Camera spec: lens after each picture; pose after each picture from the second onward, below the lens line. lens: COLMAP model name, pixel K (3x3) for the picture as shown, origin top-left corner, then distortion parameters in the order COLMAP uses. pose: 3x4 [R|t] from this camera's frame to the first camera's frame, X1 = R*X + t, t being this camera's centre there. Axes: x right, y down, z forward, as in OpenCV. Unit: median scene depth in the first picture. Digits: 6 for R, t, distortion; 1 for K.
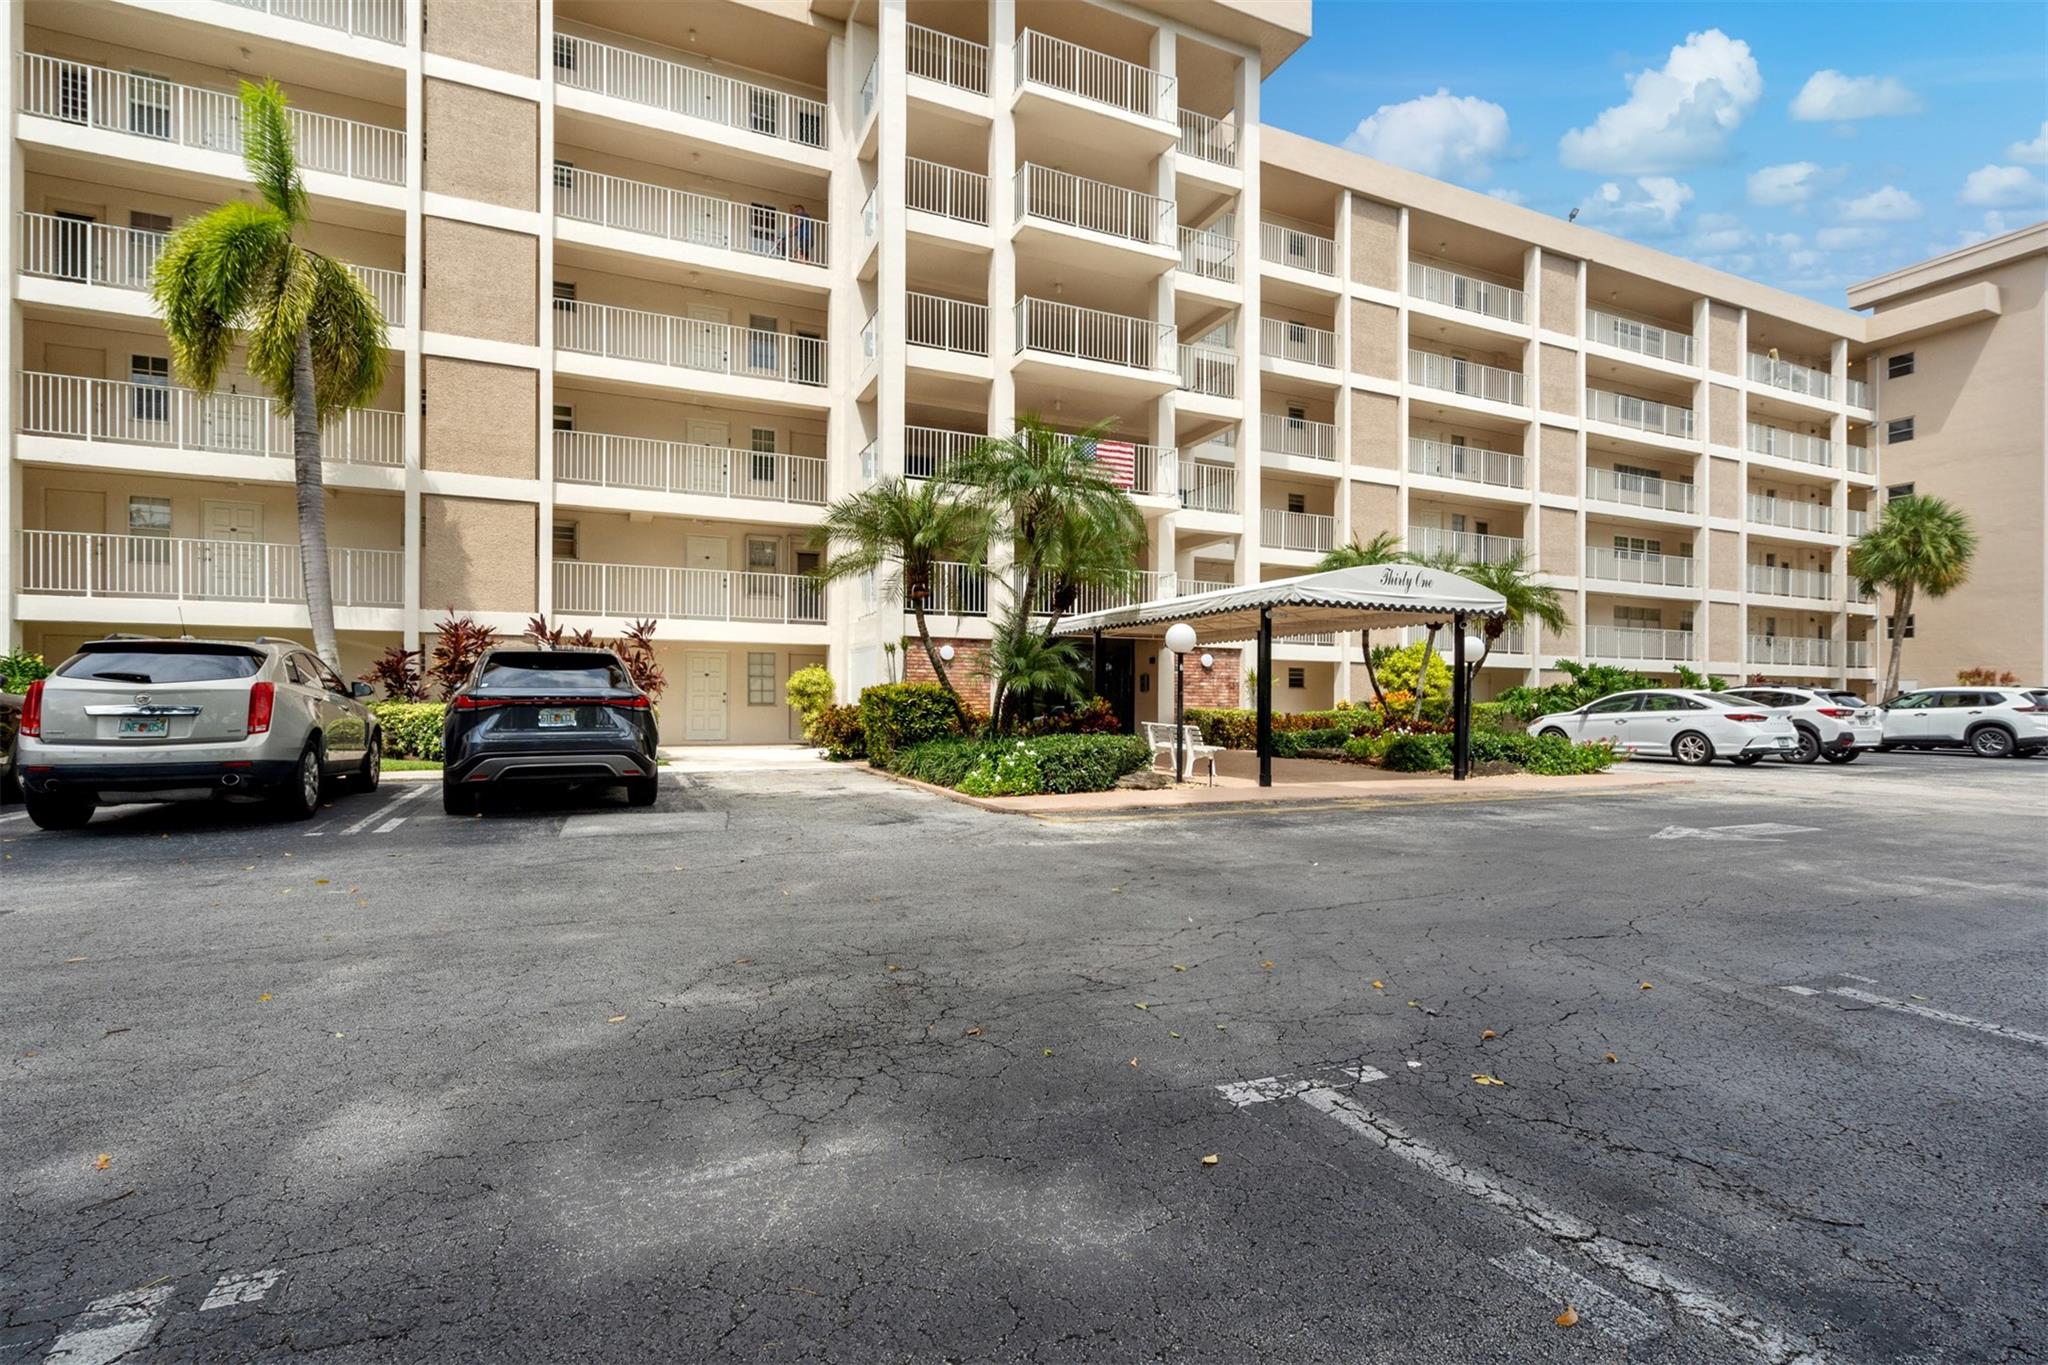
lens RADIAL K [[934.0, 0, 1016.8], [0, 934.0, 688.2], [0, 0, 1]] dist [-0.003792, -0.000030]
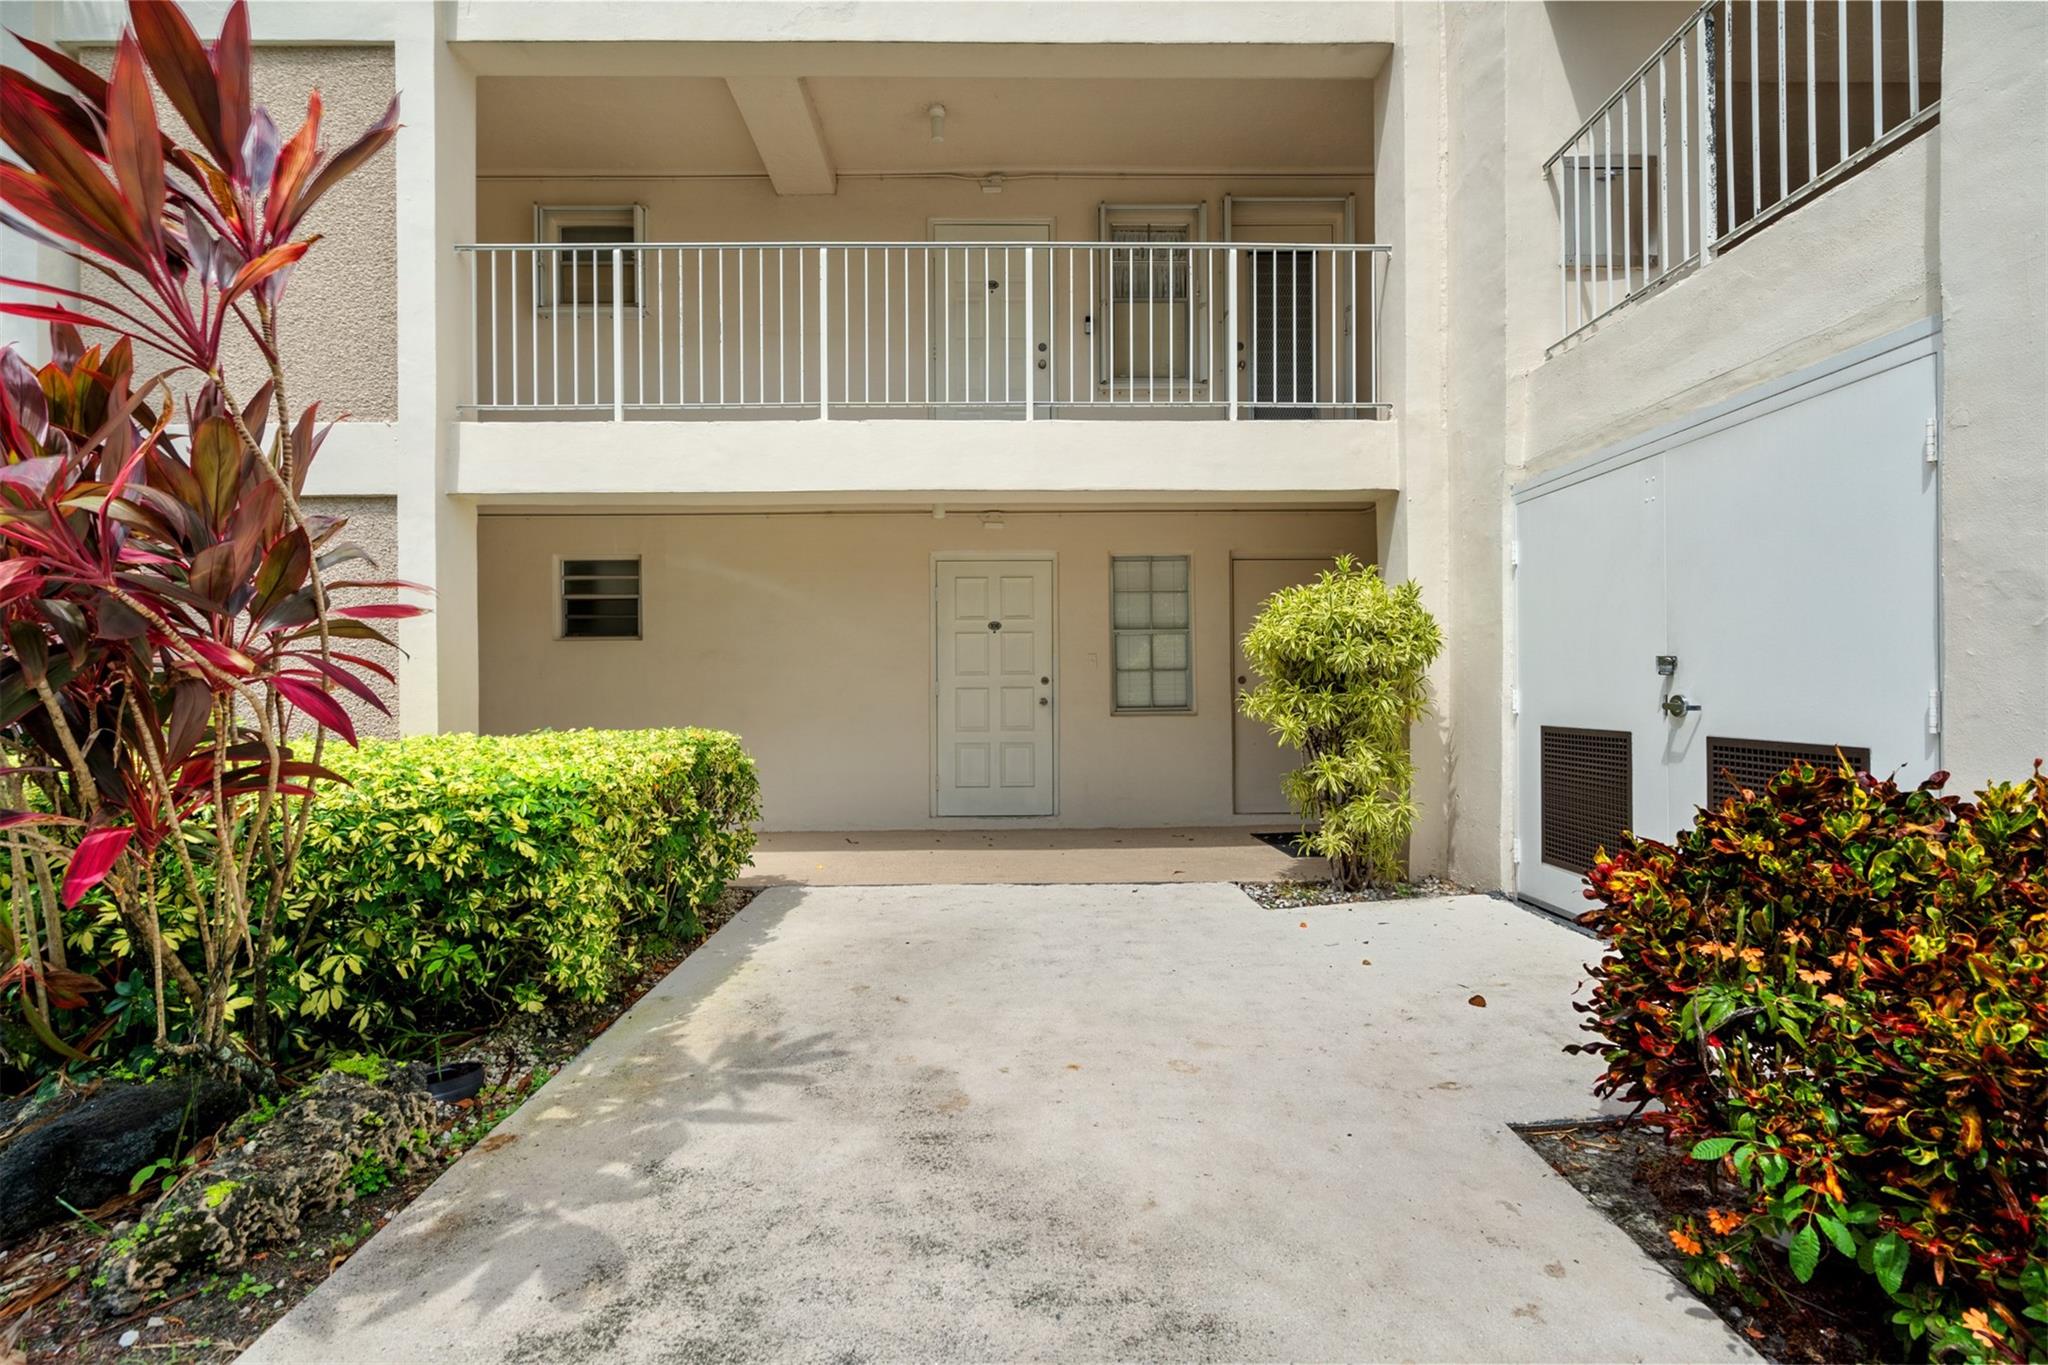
lens RADIAL K [[934.0, 0, 1016.8], [0, 934.0, 688.2], [0, 0, 1]] dist [-0.003792, -0.000030]
pose [[0.915845, -0.005553, -0.401494, -0.185005], [0.012387, 0.999819, 0.014427, 0.004148], [0.401341, -0.018187, 0.915748, 0.681862]]
